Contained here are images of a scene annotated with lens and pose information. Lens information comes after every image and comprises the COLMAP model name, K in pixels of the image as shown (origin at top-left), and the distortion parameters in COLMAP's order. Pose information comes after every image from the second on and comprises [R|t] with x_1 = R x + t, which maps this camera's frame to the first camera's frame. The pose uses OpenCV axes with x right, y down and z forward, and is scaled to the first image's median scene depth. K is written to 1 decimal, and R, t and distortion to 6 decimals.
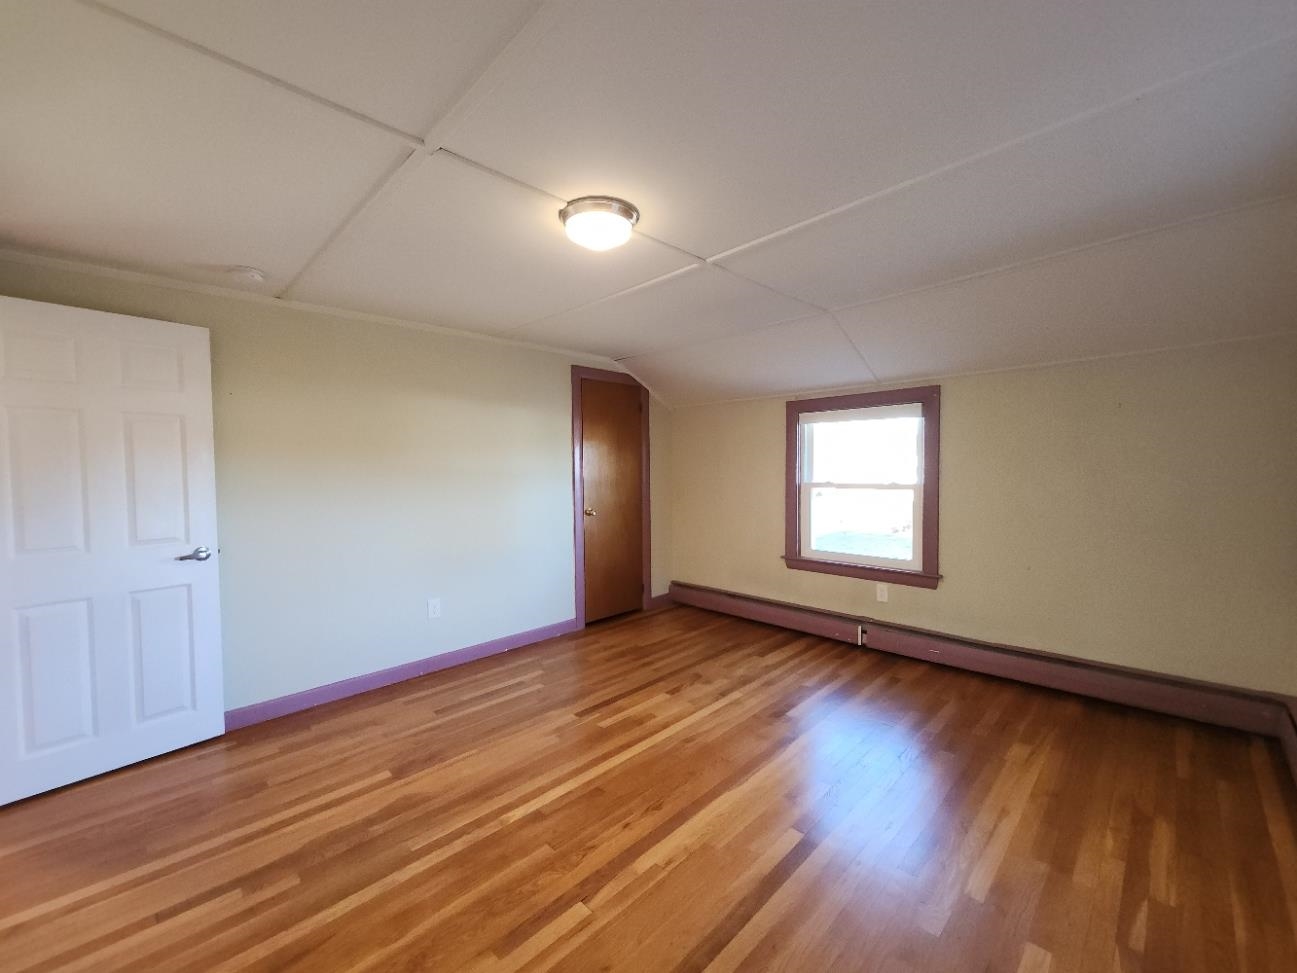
lens RADIAL K [[522.4, 0, 639.2], [0, 522.4, 482.3], [0, 0, 1]] dist [-0.000082, -0.000190]
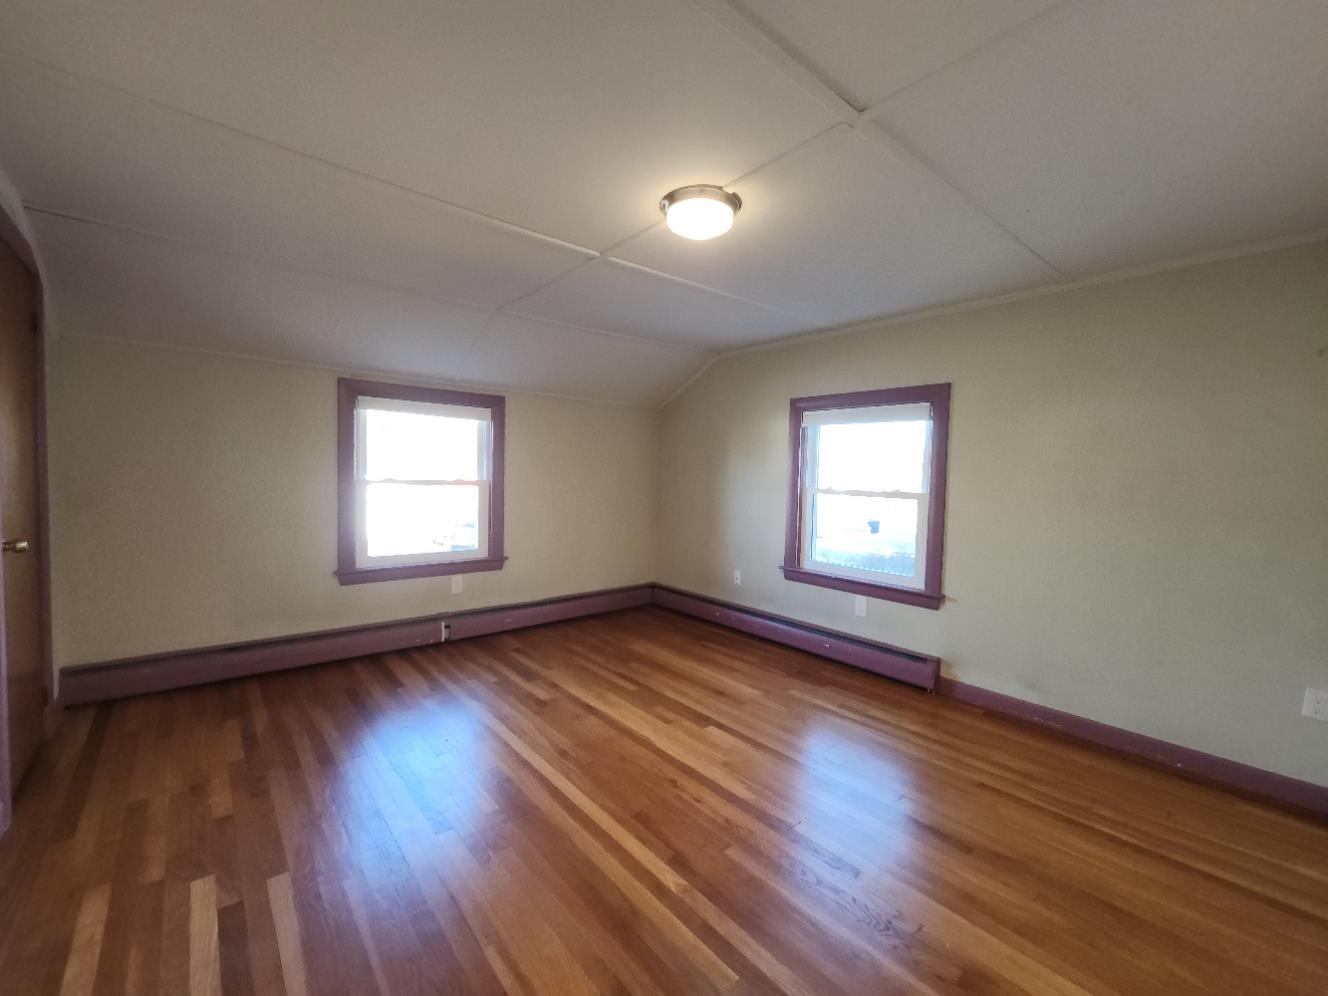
lens RADIAL K [[534.9, 0, 663.5], [0, 534.9, 490.6], [0, 0, 1]] dist [-0.000082, -0.000190]
pose [[0.098220, -0.020204, 0.994960, -0.572738], [0.003270, 0.999795, 0.019979, 0.004509], [-0.995159, 0.001291, 0.098266, 0.502392]]
